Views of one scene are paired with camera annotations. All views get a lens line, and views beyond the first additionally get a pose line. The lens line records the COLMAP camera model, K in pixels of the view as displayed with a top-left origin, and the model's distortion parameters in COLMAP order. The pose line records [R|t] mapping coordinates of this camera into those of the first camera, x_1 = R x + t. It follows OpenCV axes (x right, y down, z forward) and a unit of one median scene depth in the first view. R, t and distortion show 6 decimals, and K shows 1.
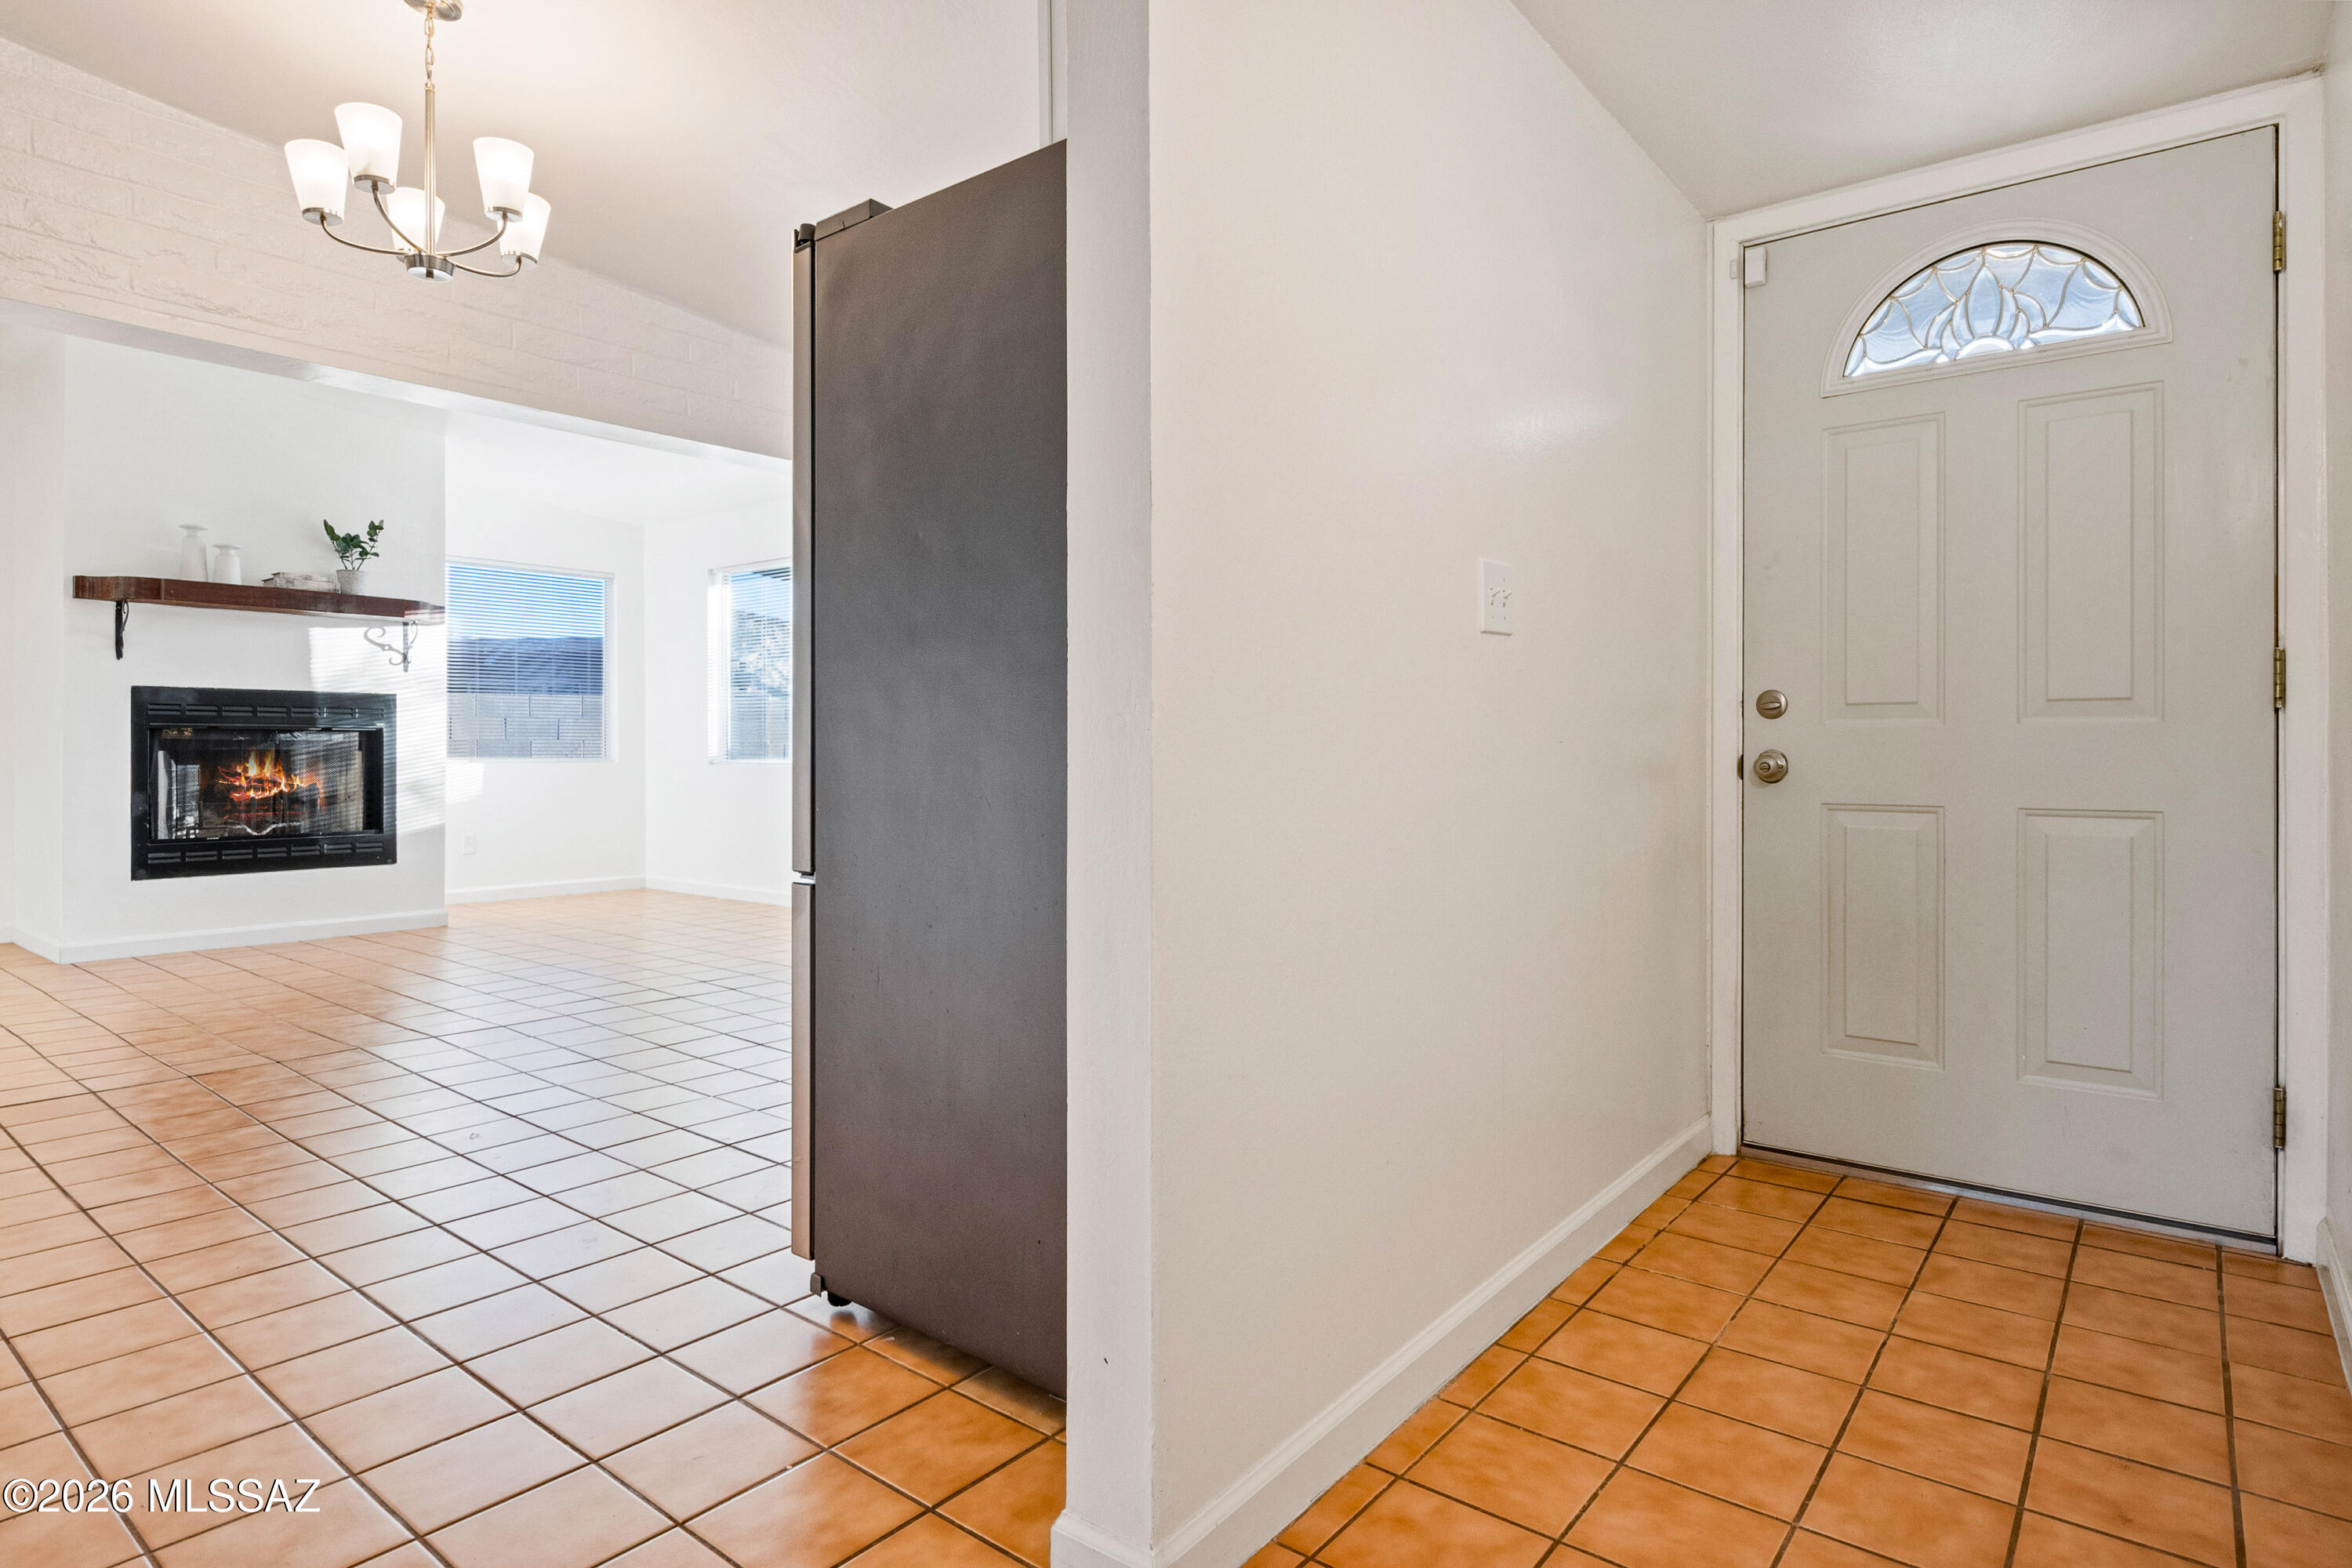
lens RADIAL K [[1249.3, 0, 1166.2], [0, 1249.3, 751.2], [0, 0, 1]] dist [-0.000673, -0.003279]
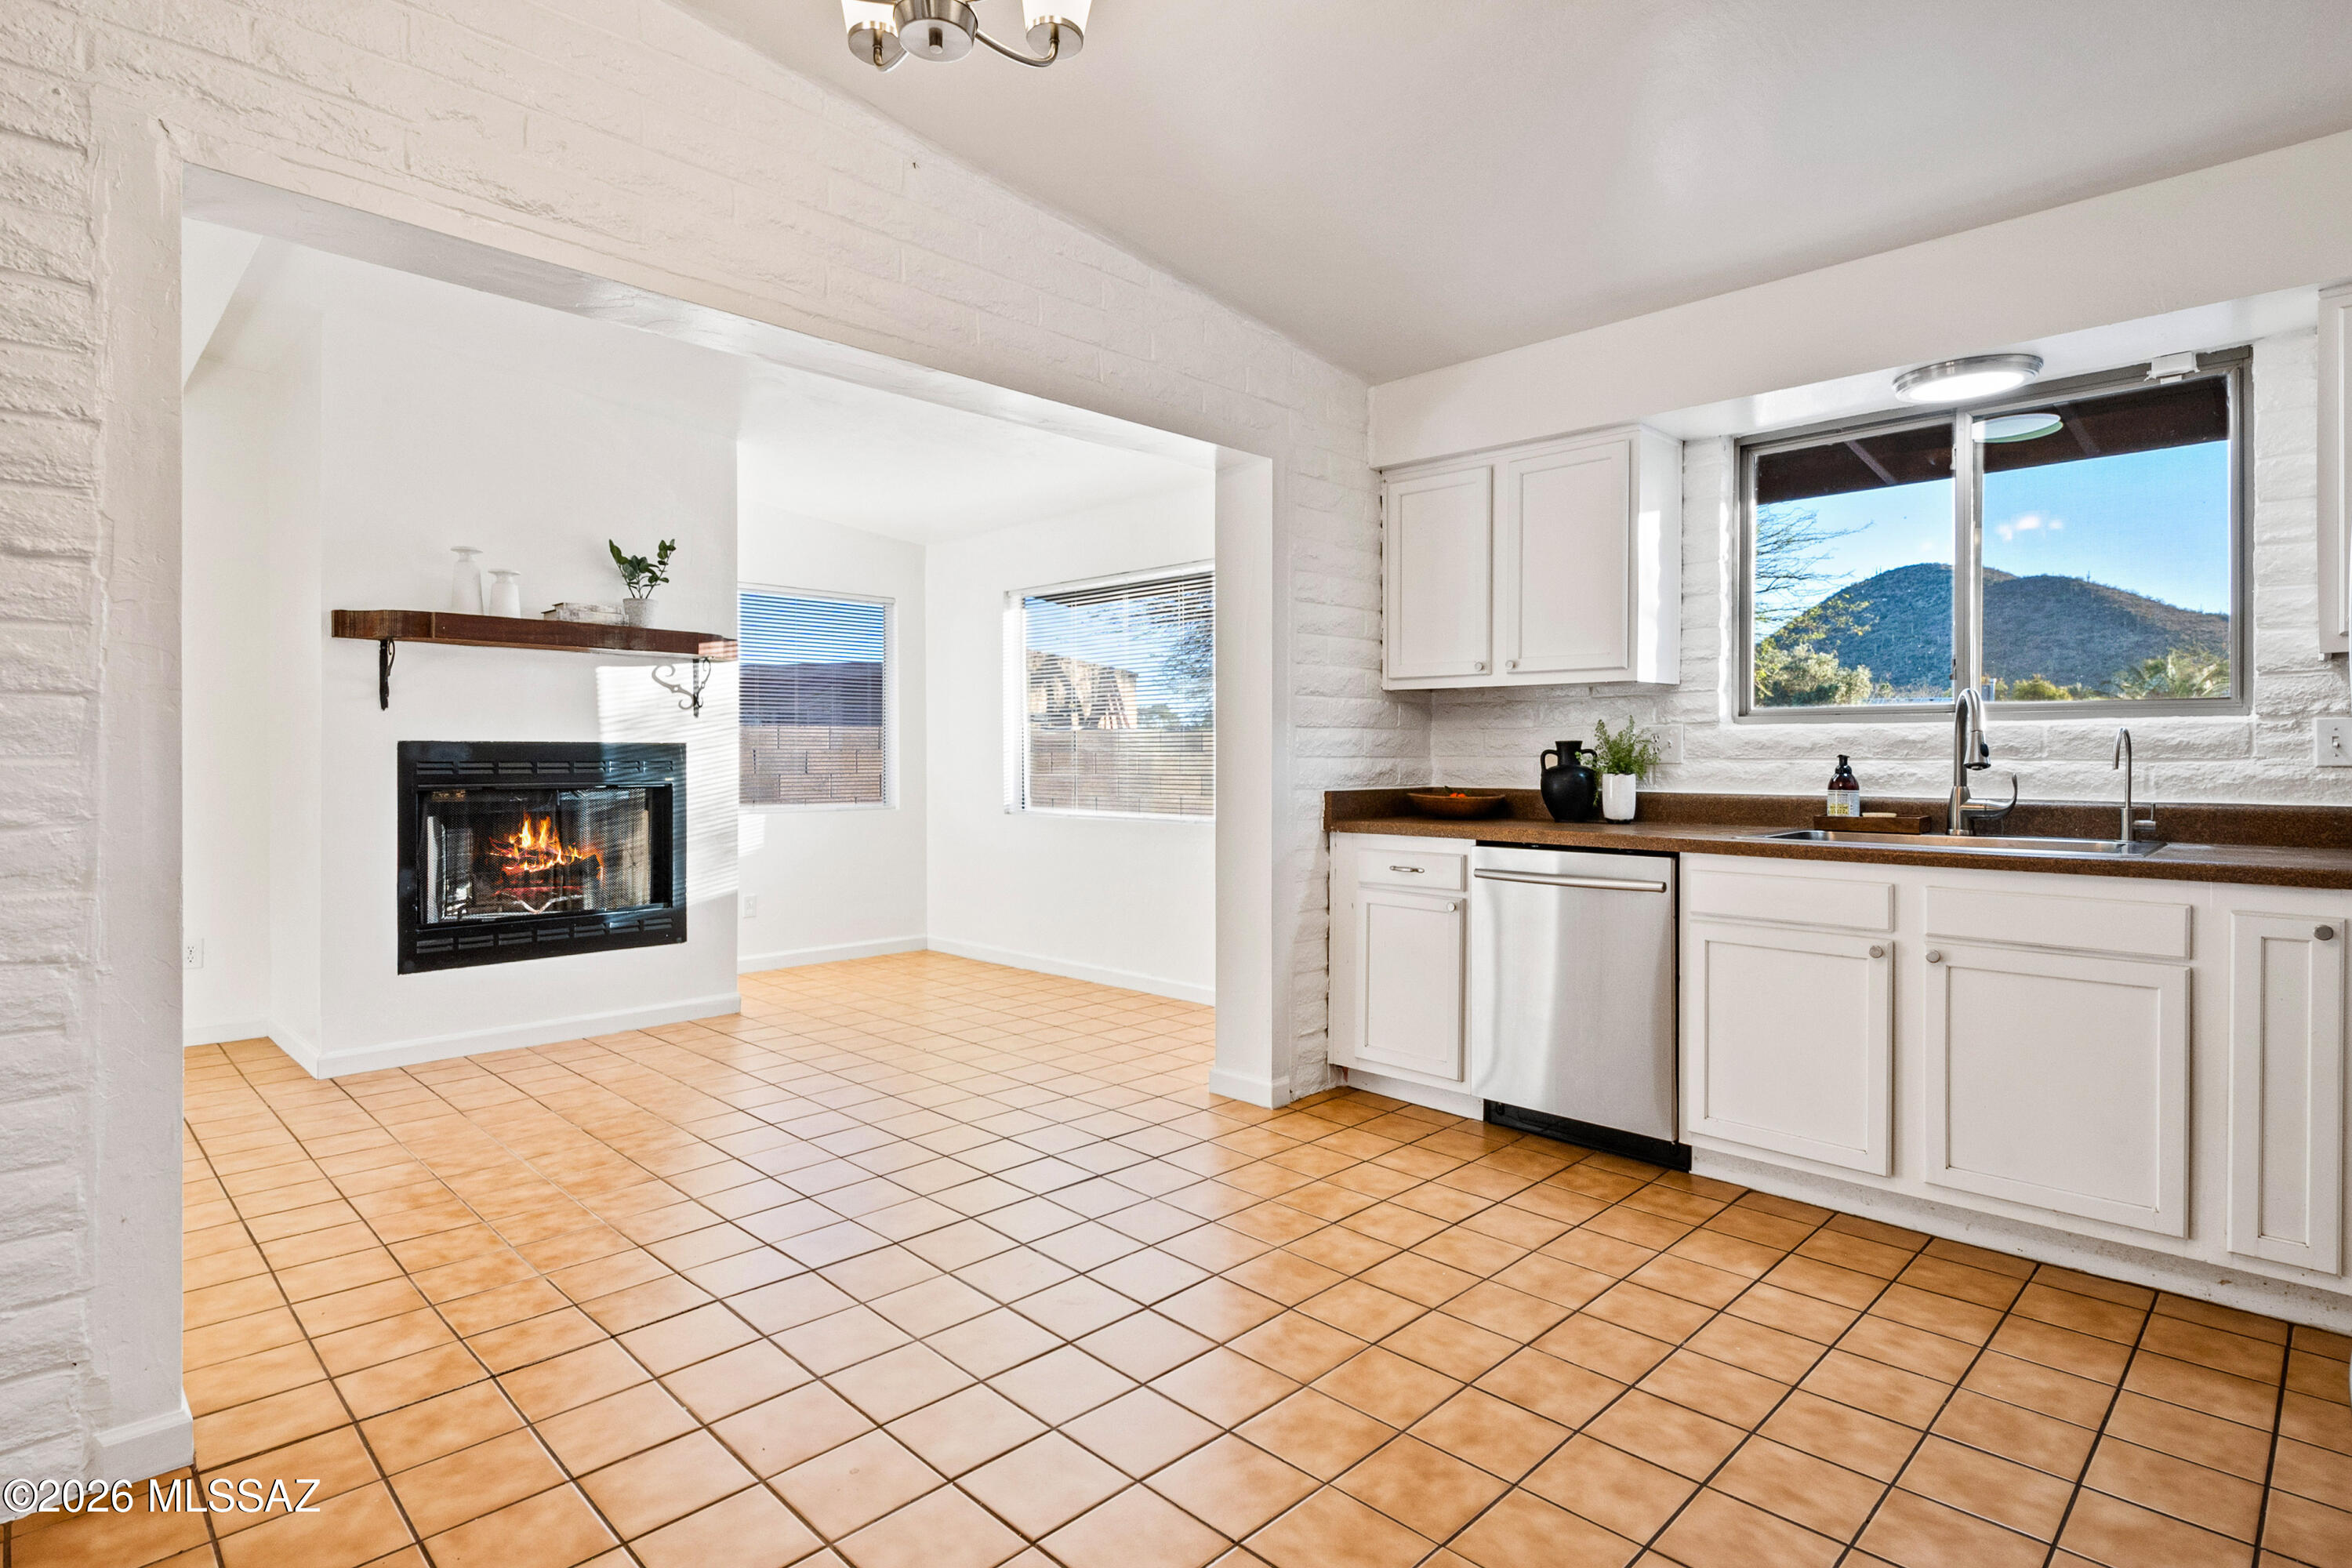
lens RADIAL K [[1181.6, 0, 1178.3], [0, 1181.6, 756.6], [0, 0, 1]] dist [0.011778, -0.007106]
pose [[0.994546, -0.003950, -0.104220, -0.211830], [0.003597, 0.999987, -0.003575, -0.034769], [0.104232, 0.003181, 0.994548, 0.246174]]
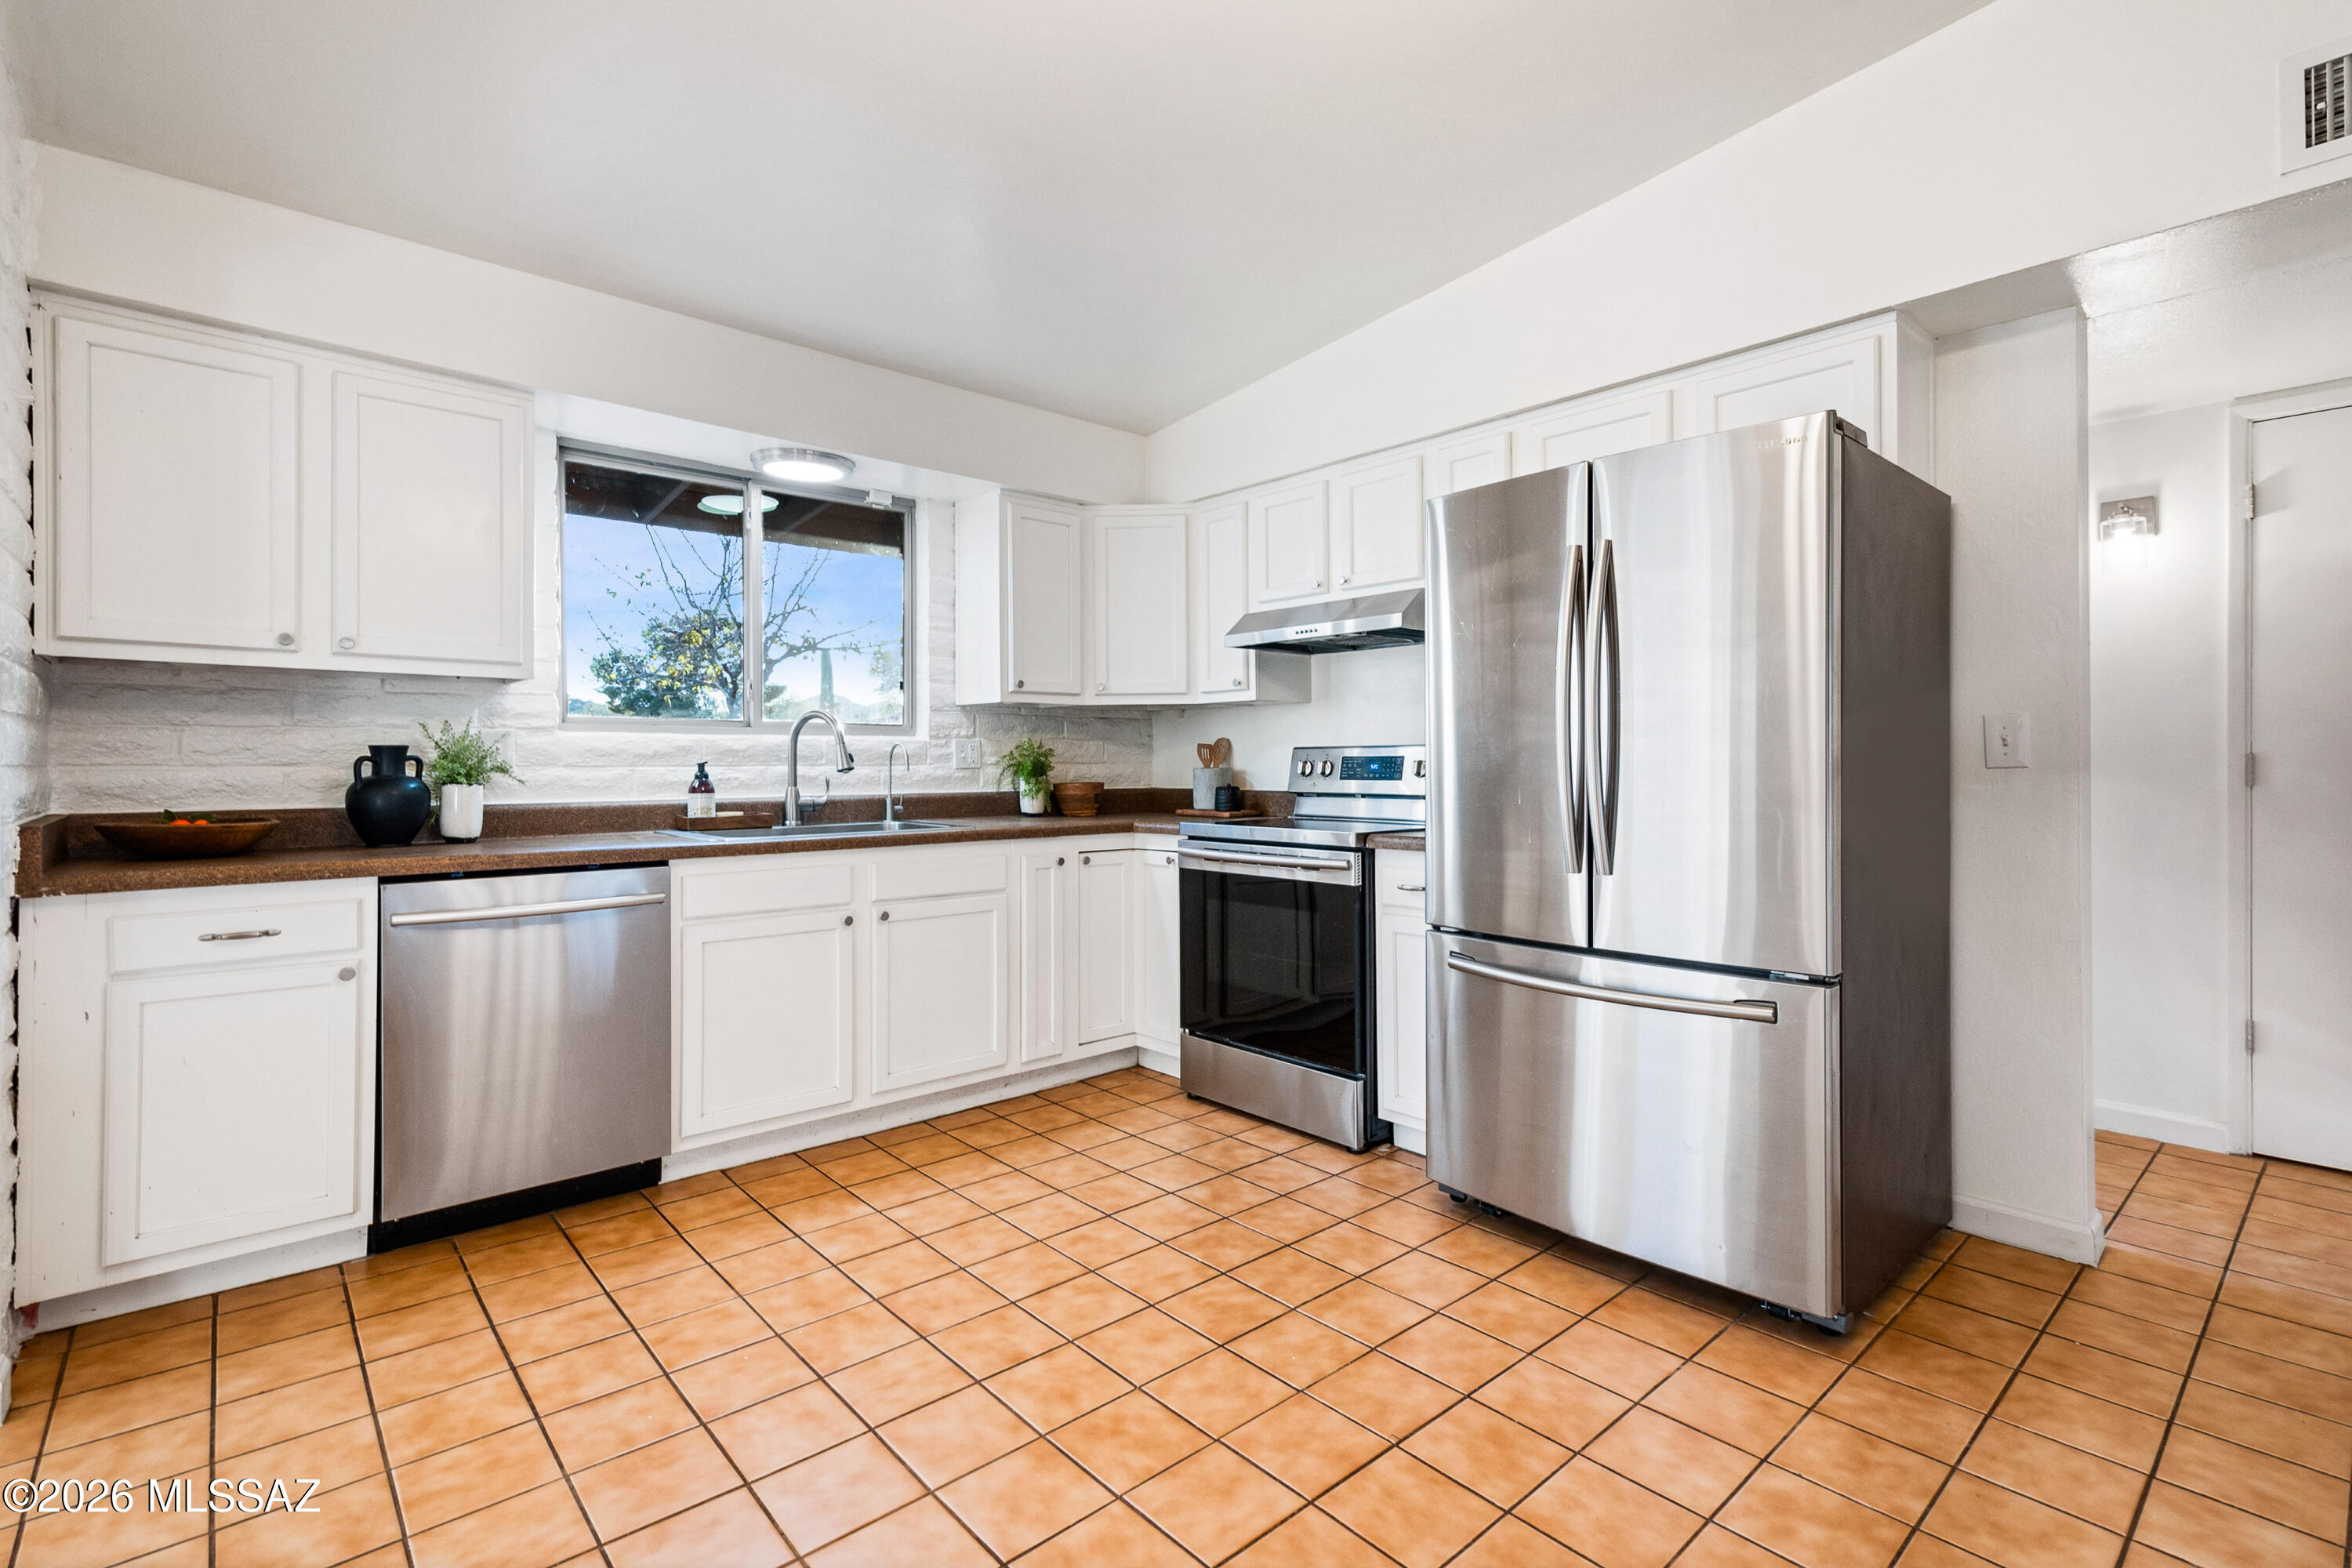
lens RADIAL K [[1078.1, 0, 1169.4], [0, 1078.1, 760.7], [0, 0, 1]] dist [0.011889, -0.000845]
pose [[0.171793, -0.002604, 0.985130, -0.481514], [0.008953, 0.999959, 0.001082, -0.035537], [-0.985092, 0.008634, 0.171809, 0.499579]]
